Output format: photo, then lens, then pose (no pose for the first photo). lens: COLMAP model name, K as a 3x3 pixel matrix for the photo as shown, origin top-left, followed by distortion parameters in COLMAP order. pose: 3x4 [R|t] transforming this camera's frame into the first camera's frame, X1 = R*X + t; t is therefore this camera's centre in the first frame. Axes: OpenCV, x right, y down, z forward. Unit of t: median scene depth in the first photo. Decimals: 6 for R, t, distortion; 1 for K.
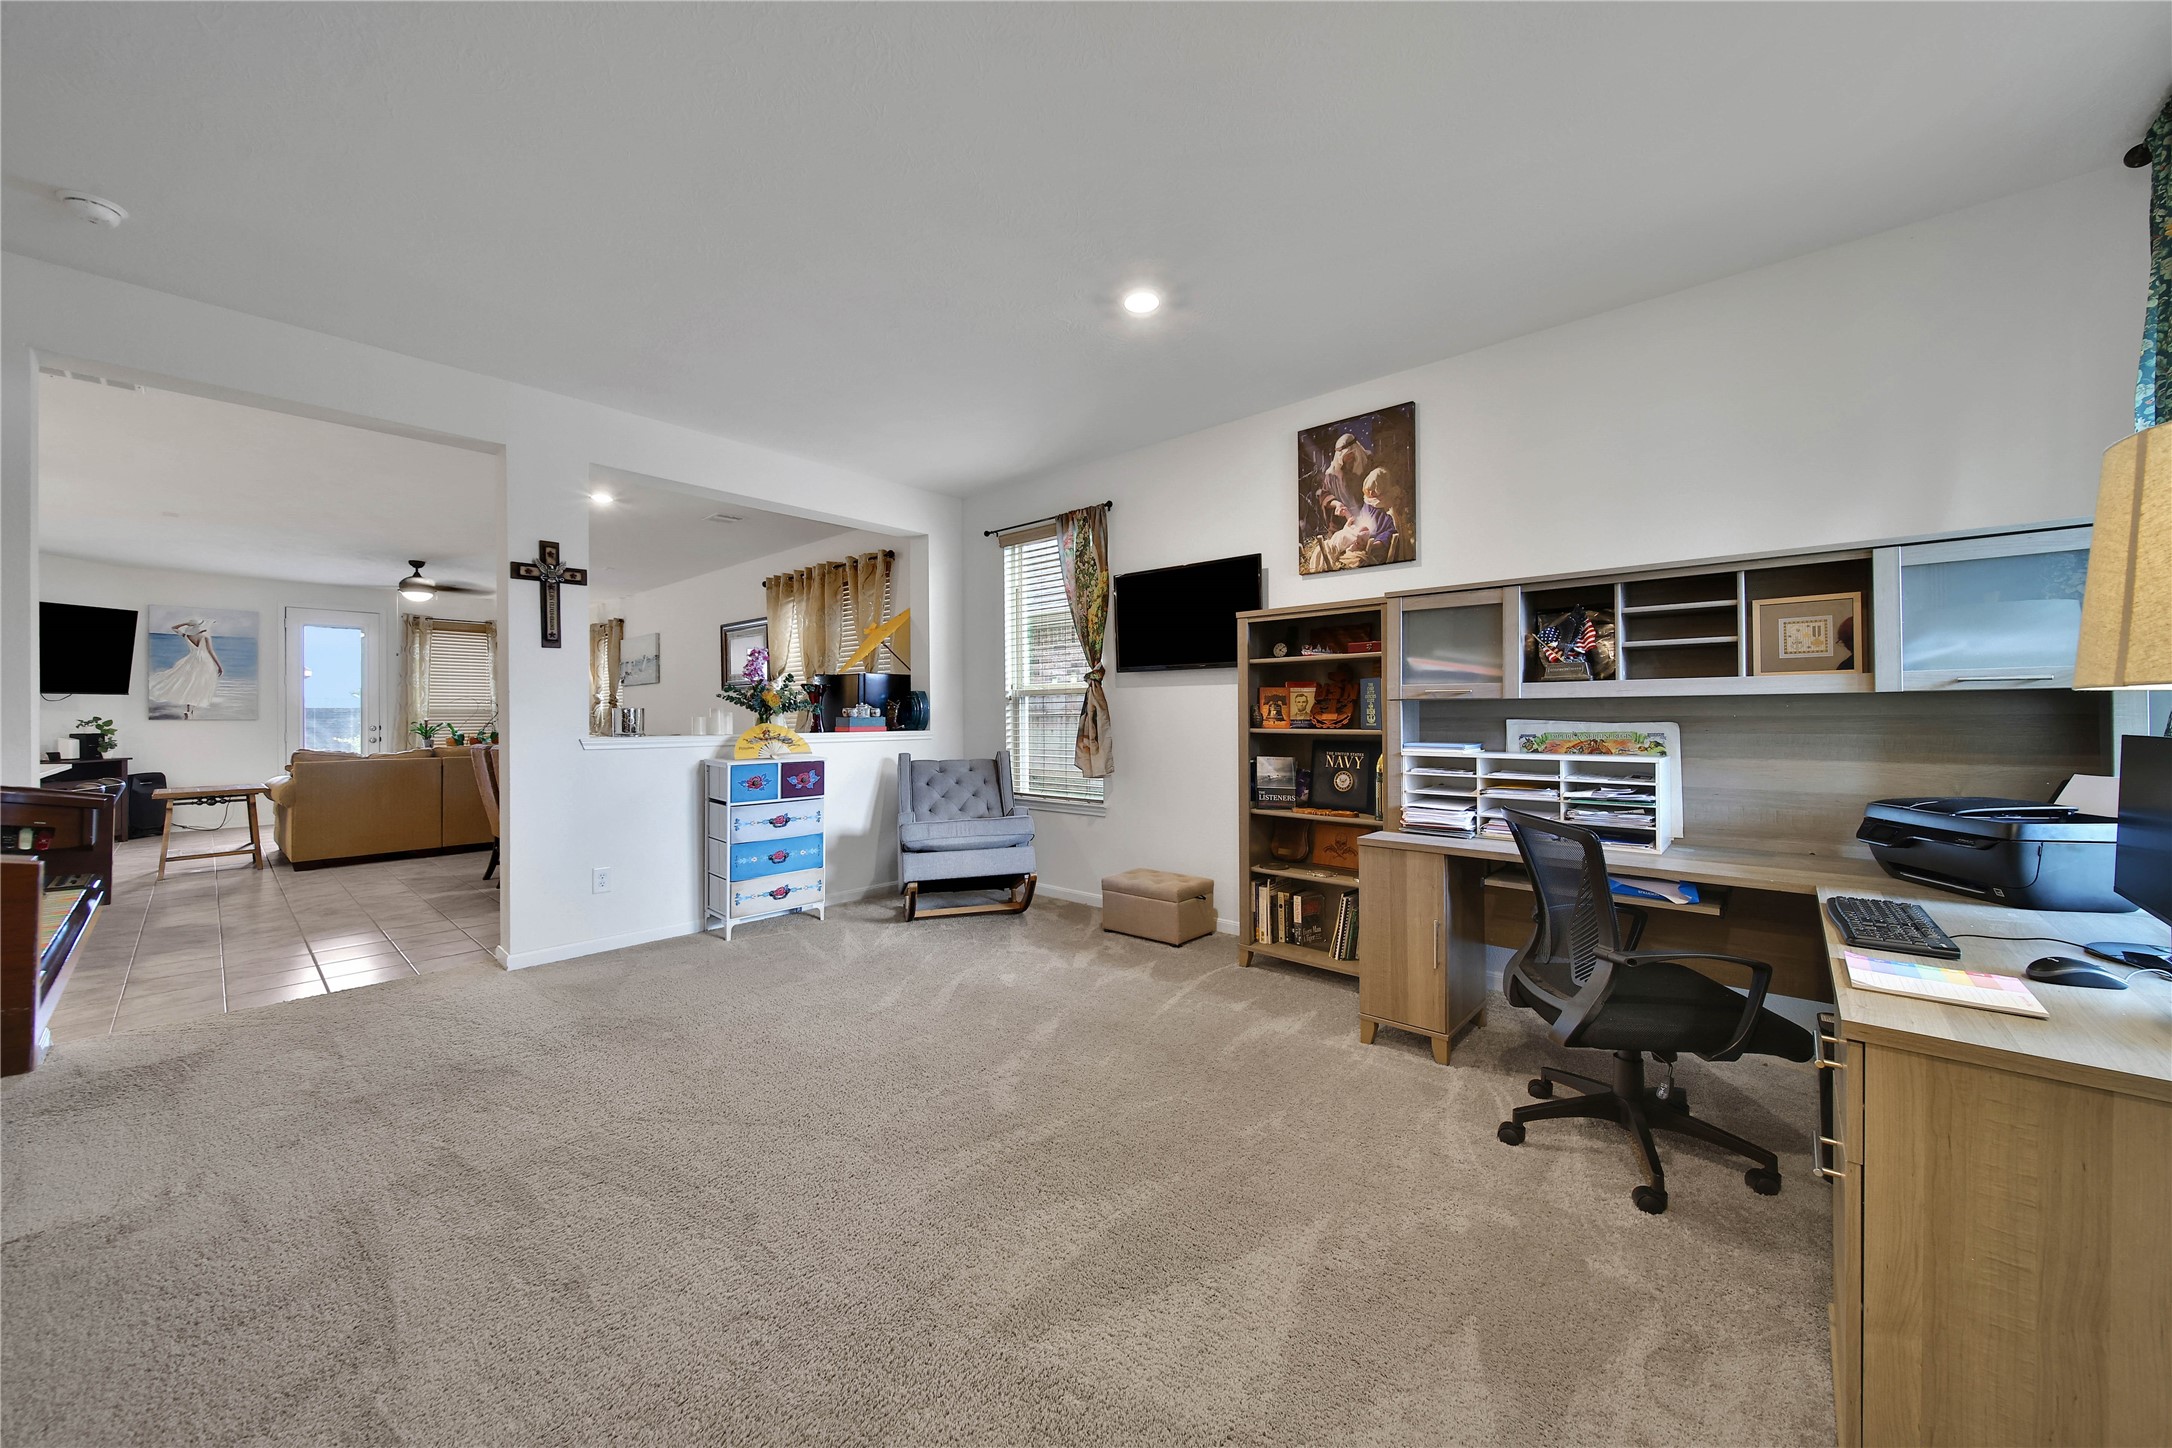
lens RADIAL K [[779.7, 0, 1084.5], [0, 779.7, 718.9], [0, 0, 1]] dist [-0.006471, -0.000546]
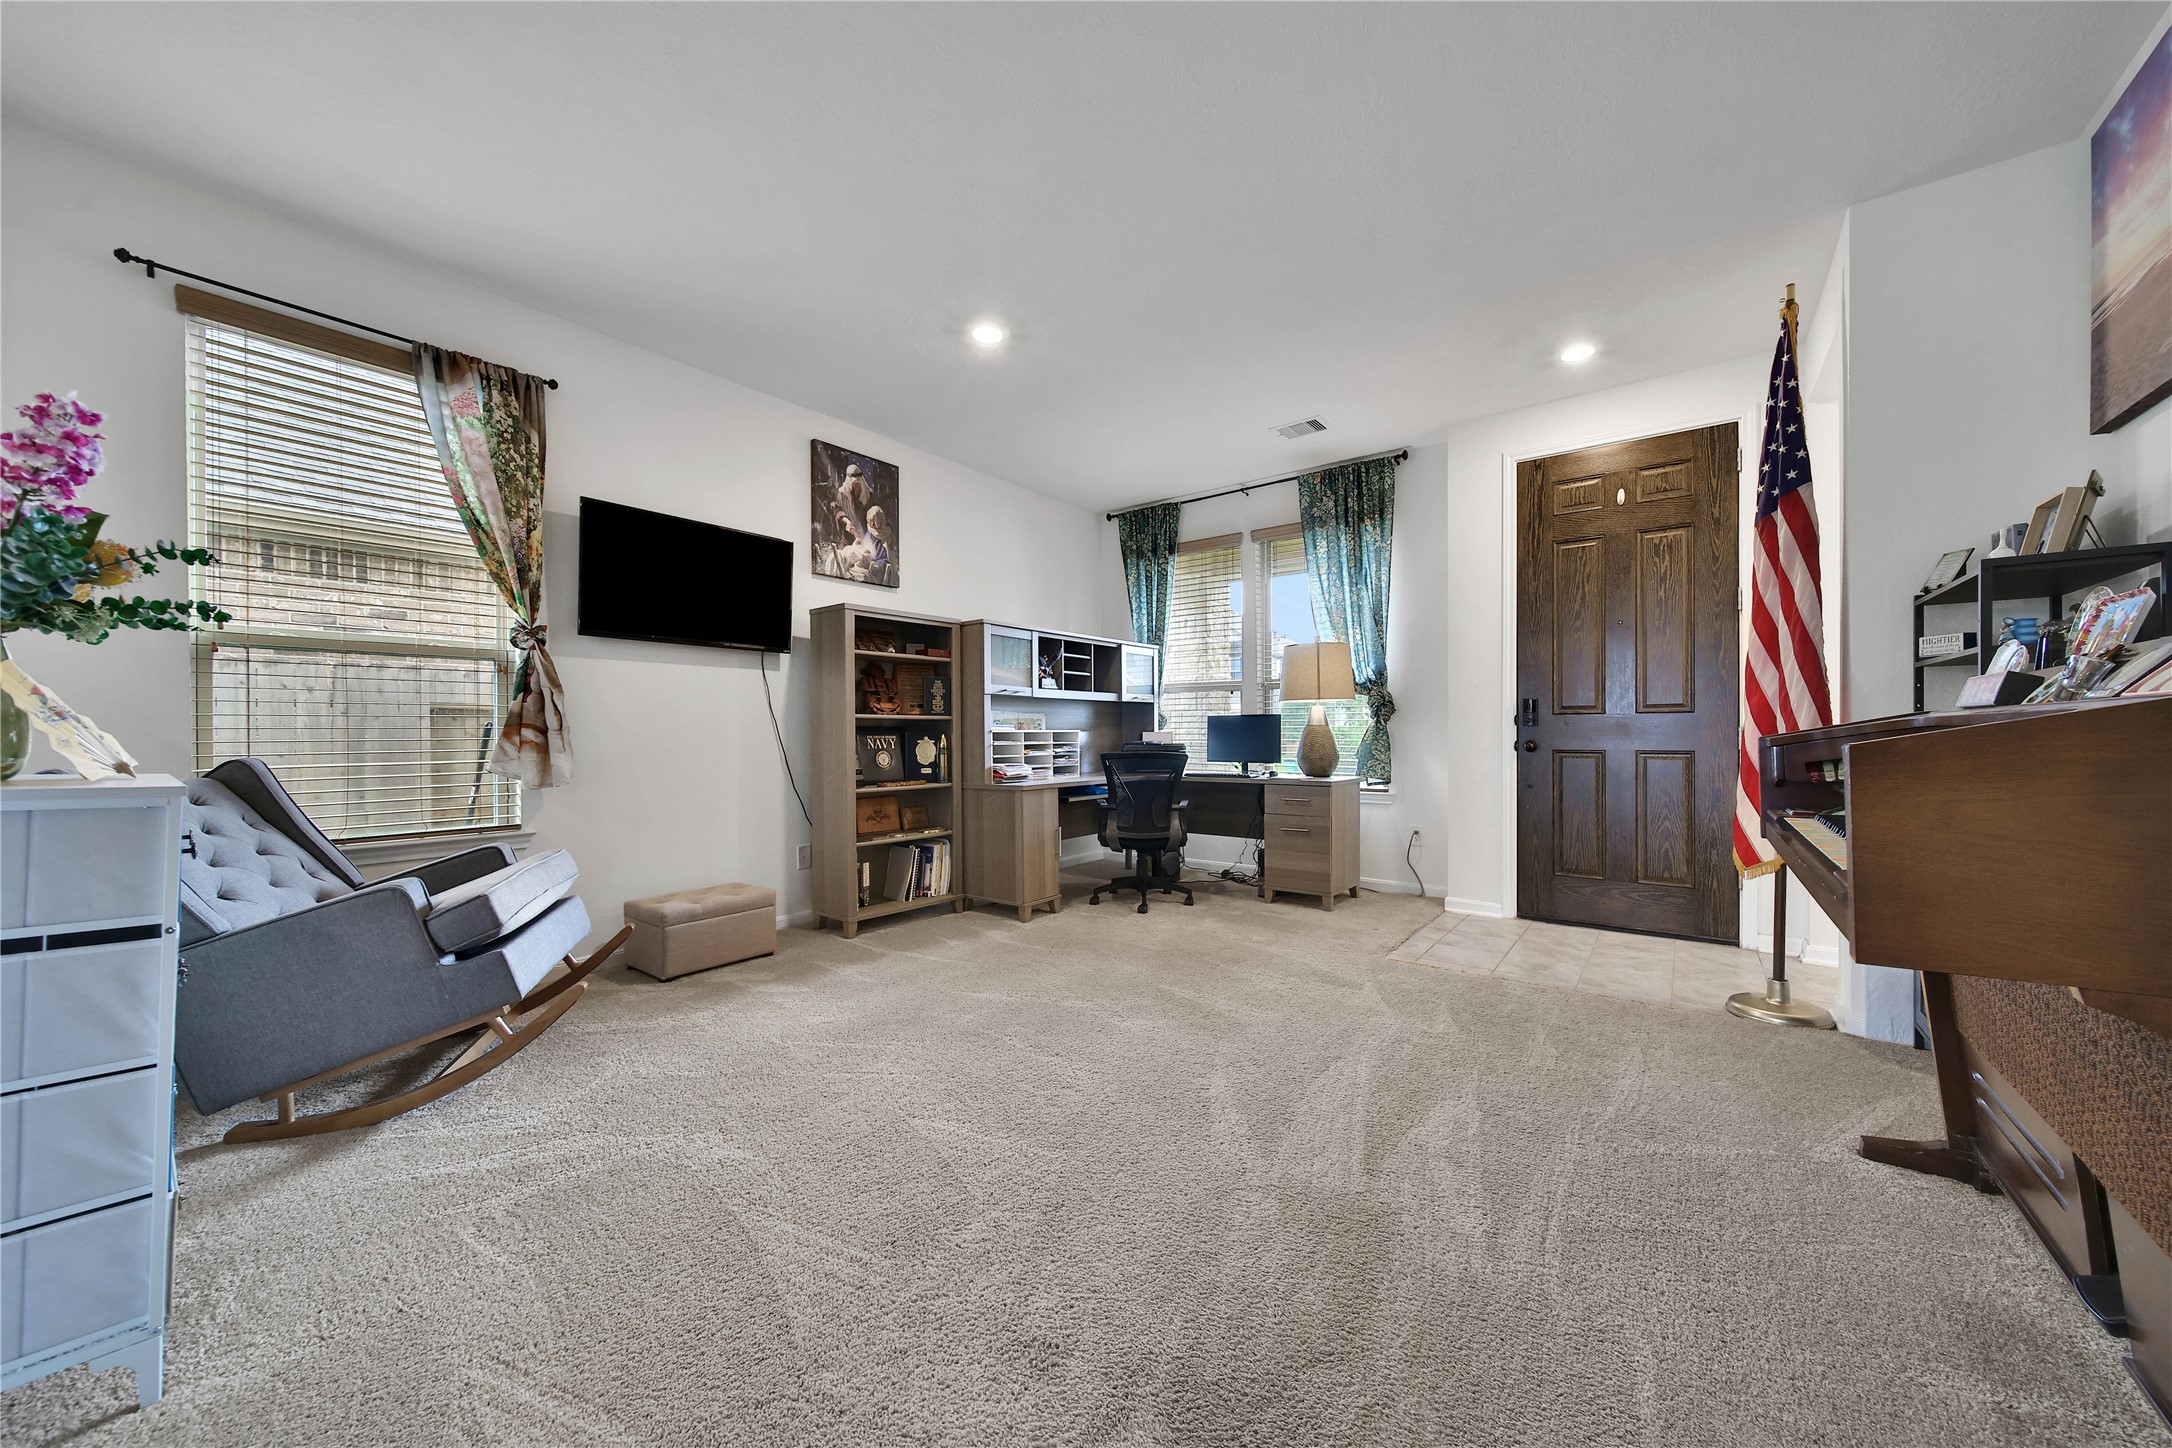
lens RADIAL K [[779.7, 0, 1095.1], [0, 779.7, 724.5], [0, 0, 1]] dist [-0.006471, -0.000546]
pose [[-0.072708, 0.013855, 0.997257, -0.856197], [0.005680, 0.999893, -0.013478, 0.042117], [-0.997337, 0.004685, -0.072778, 0.729250]]
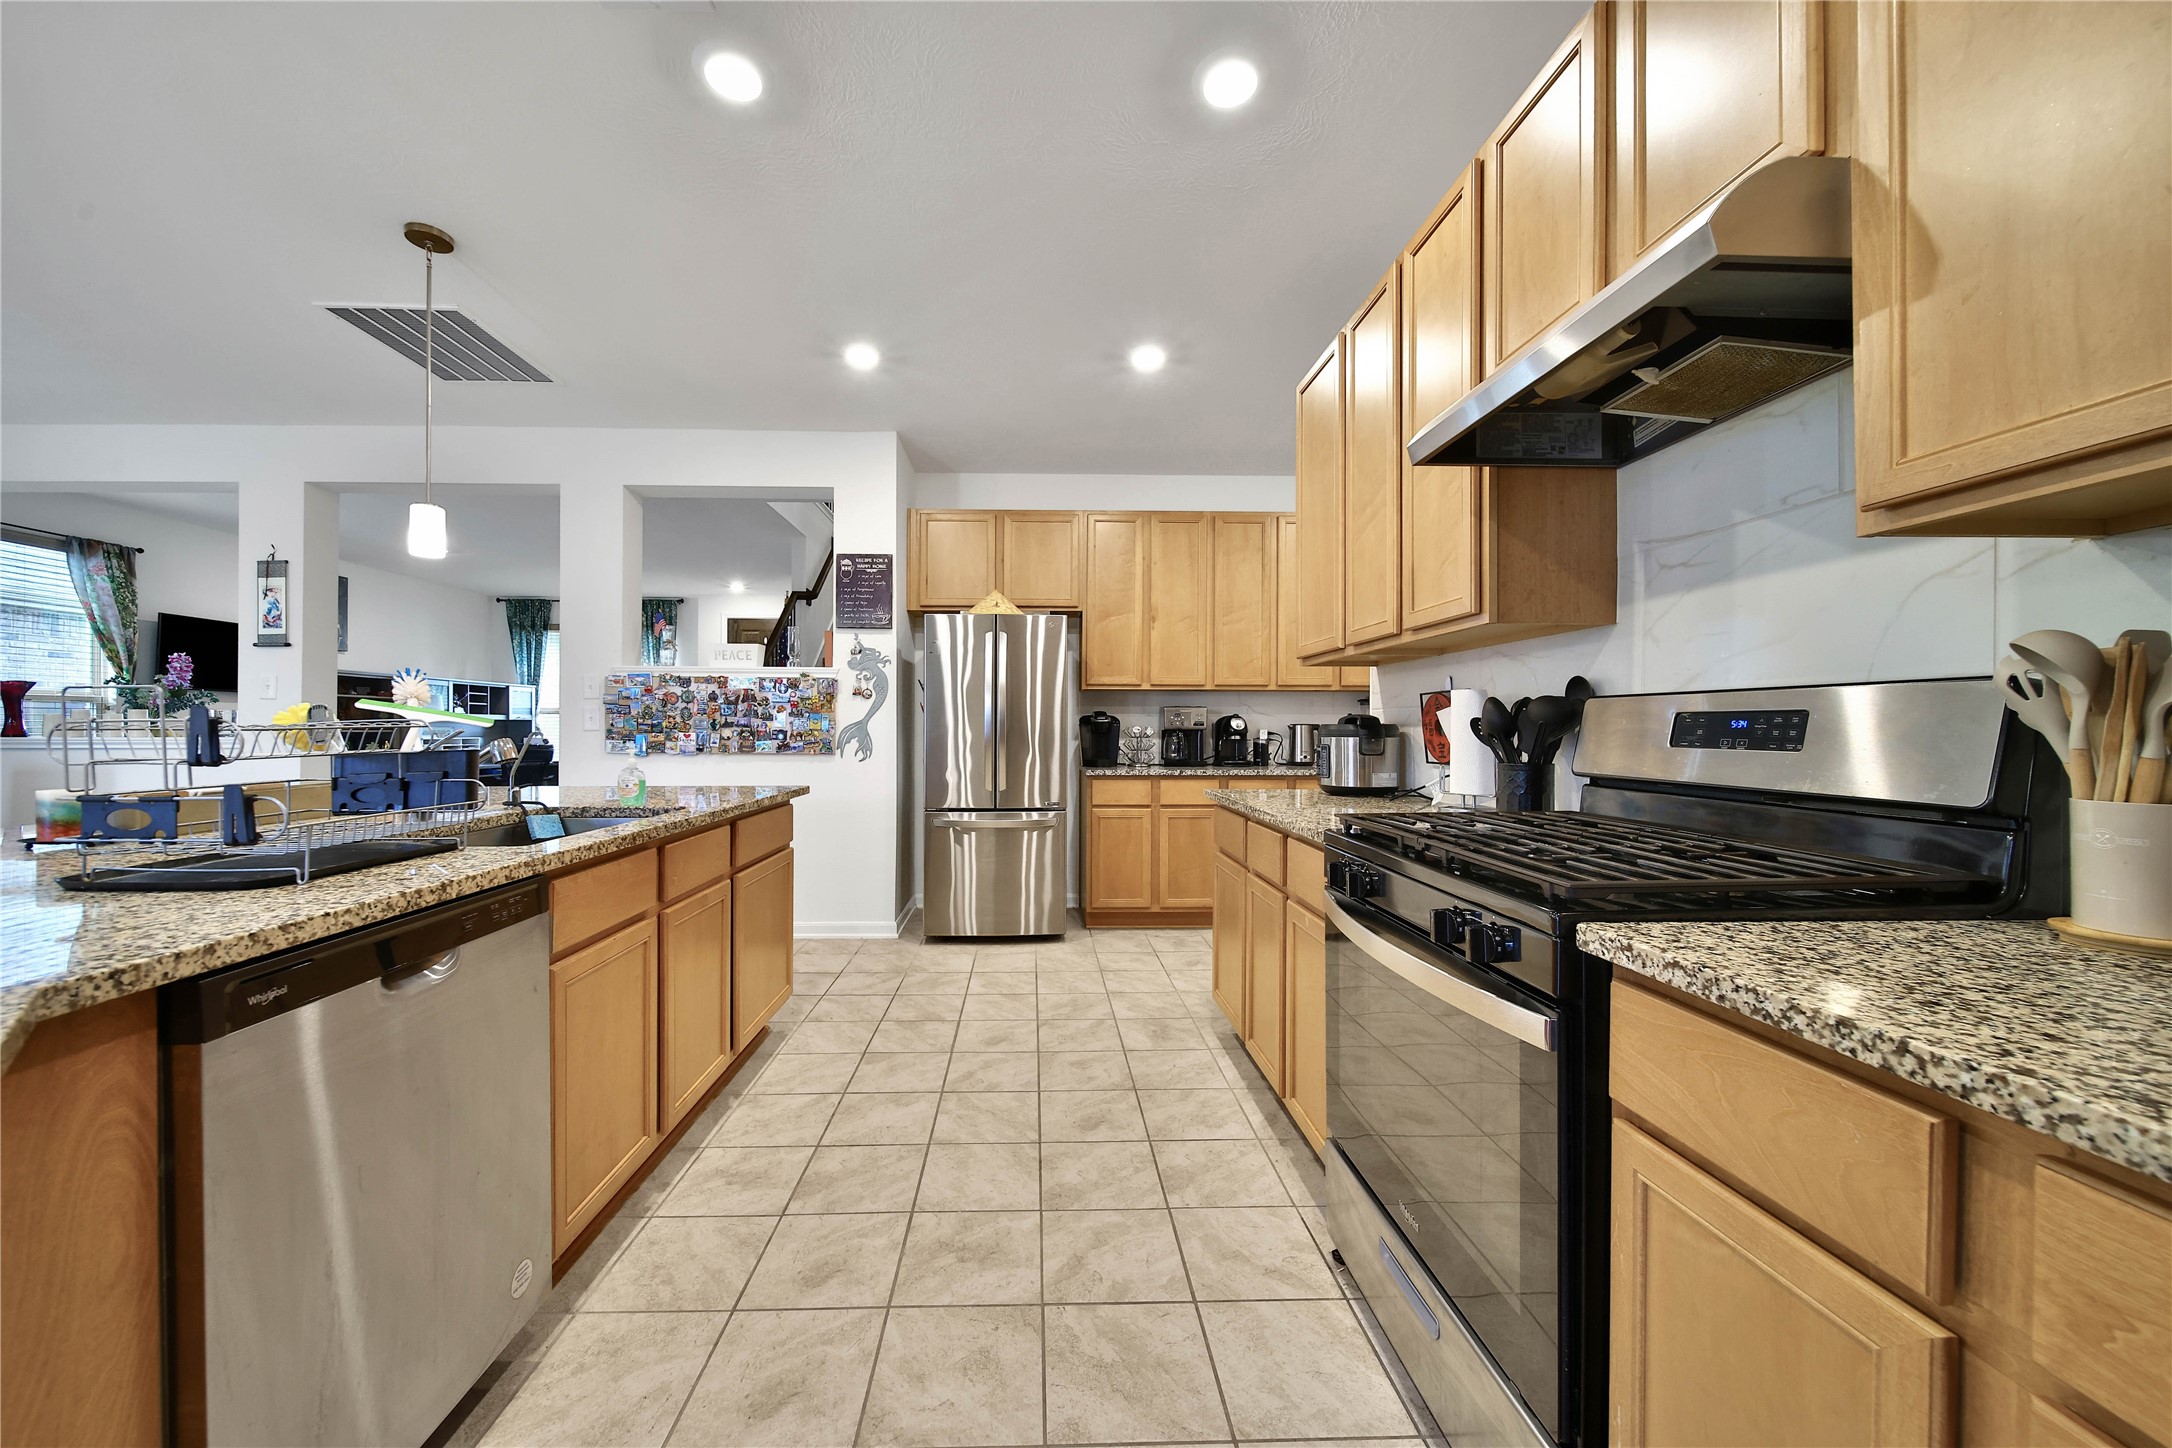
lens RADIAL K [[779.7, 0, 1048.2], [0, 779.7, 727.9], [0, 0, 1]] dist [-0.006471, -0.000546]
pose [[-0.673772, 0.004094, 0.738928, -2.347231], [0.004324, 0.999989, -0.001598, 0.015496], [-0.738926, 0.002118, -0.673783, 0.967002]]
